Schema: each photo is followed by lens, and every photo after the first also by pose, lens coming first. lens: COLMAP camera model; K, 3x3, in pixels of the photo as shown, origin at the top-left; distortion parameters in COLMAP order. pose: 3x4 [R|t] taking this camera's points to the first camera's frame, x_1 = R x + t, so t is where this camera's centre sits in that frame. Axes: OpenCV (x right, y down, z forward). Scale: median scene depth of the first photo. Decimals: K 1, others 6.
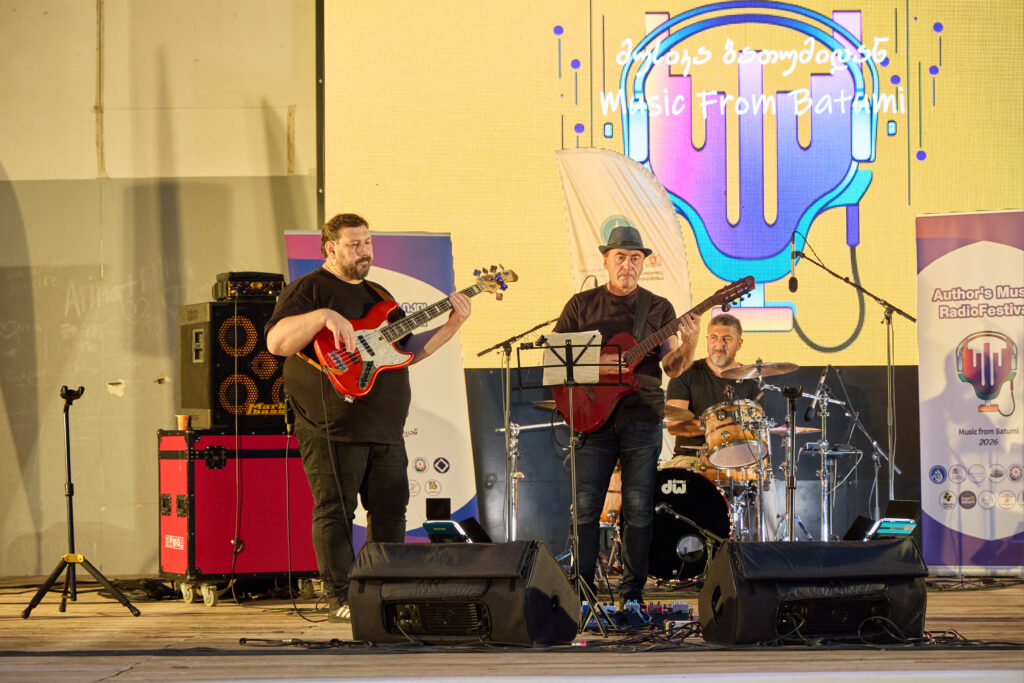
lens RADIAL K [[2863.6, 0, 555.4], [0, 2863.6, 312.4], [0, 0, 1]] dist [0.039186, -0.088221]
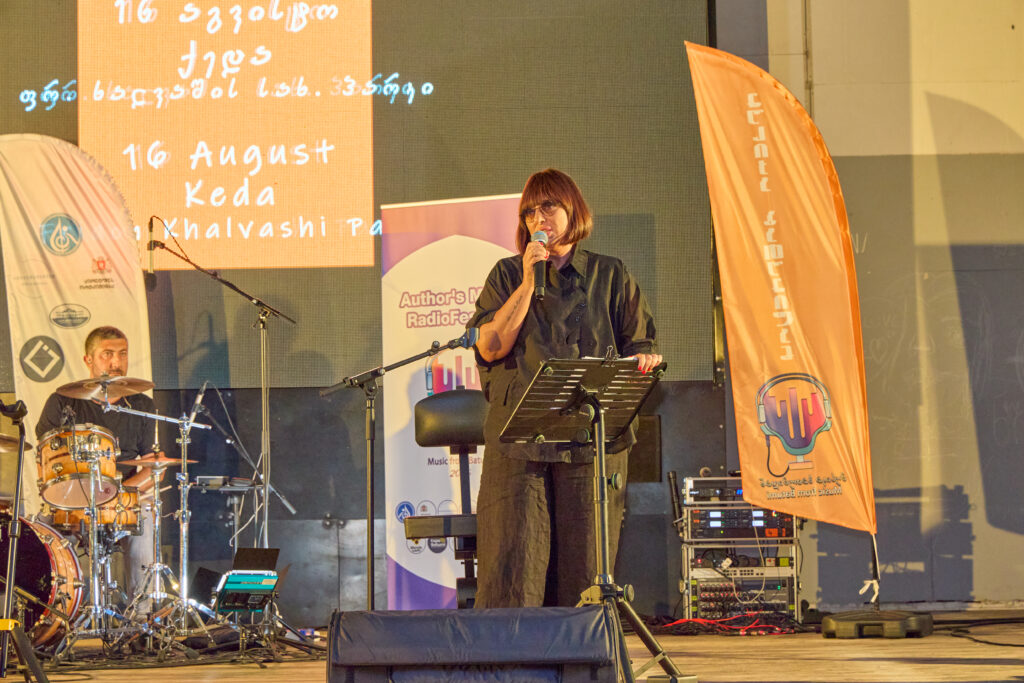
lens RADIAL K [[2562.6, 0, 517.4], [0, 2562.6, 315.9], [0, 0, 1]] dist [-0.025423, -0.322873]
pose [[0.999946, -0.010153, 0.002148, 0.165980], [0.010189, 0.999791, -0.017721, 0.012453], [-0.001968, 0.017742, 0.999841, 0.246059]]
